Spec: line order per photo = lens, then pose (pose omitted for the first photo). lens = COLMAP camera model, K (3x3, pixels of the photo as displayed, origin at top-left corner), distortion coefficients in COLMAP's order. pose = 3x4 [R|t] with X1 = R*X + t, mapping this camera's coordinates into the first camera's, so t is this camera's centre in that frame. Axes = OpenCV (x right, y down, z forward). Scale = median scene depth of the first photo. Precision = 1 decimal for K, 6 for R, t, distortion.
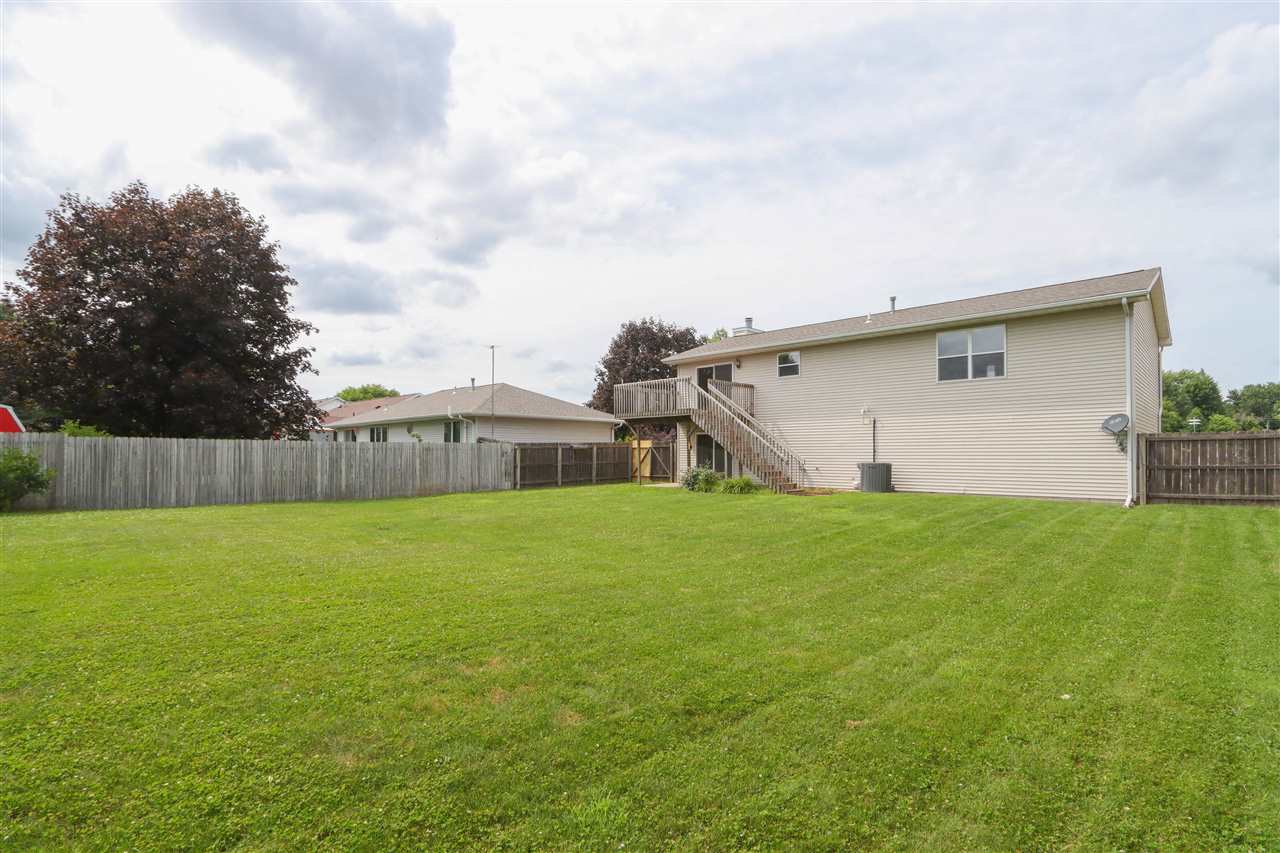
lens RADIAL K [[607.8, 0, 633.3], [0, 607.8, 456.9], [0, 0, 1]] dist [-0.011323, -0.000440]
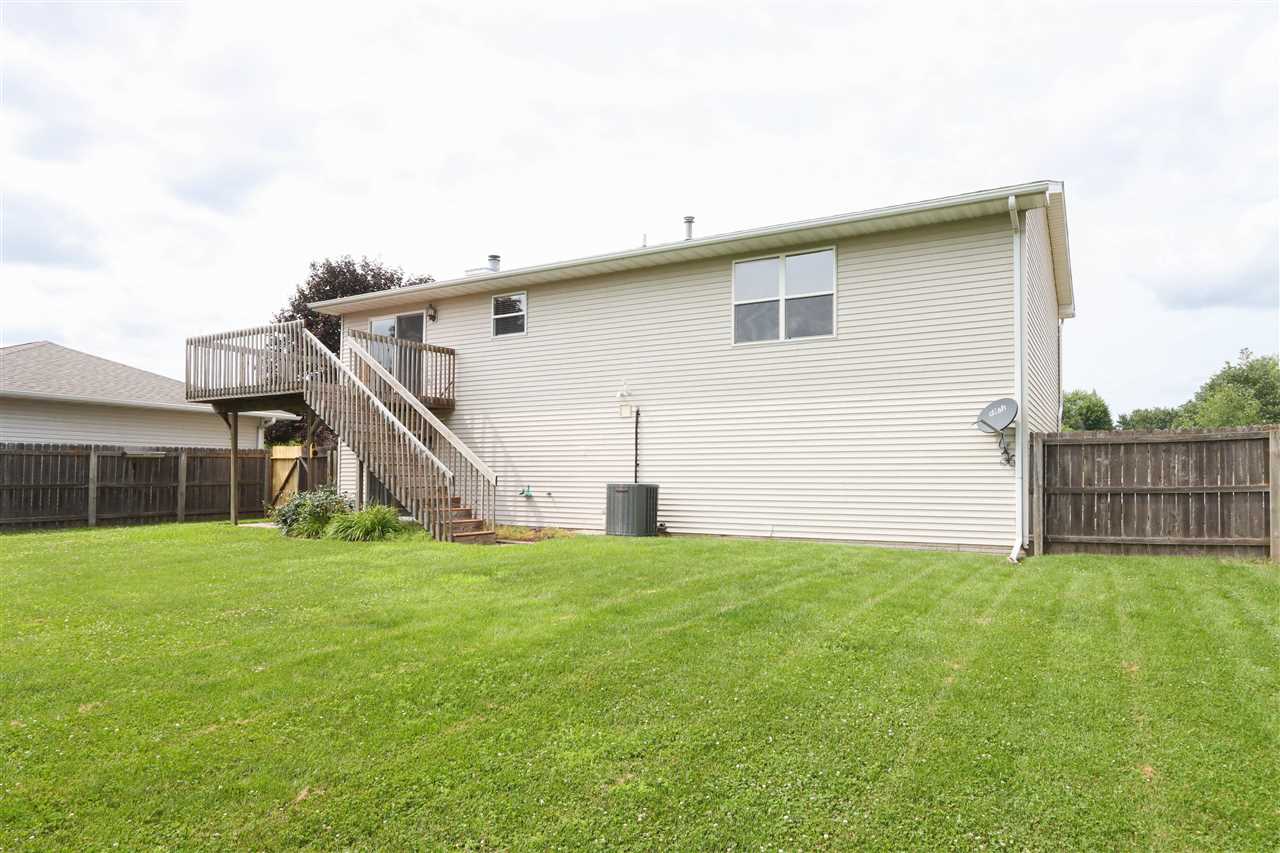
lens RADIAL K [[791.5, 0, 639.5], [0, 791.5, 480.1], [0, 0, 1]] dist [-0.000649, 0.000602]
pose [[0.971999, 0.007185, 0.234874, 0.244968], [-0.005856, 0.999963, -0.006355, 0.012023], [-0.234910, 0.004801, 0.972005, 0.292247]]
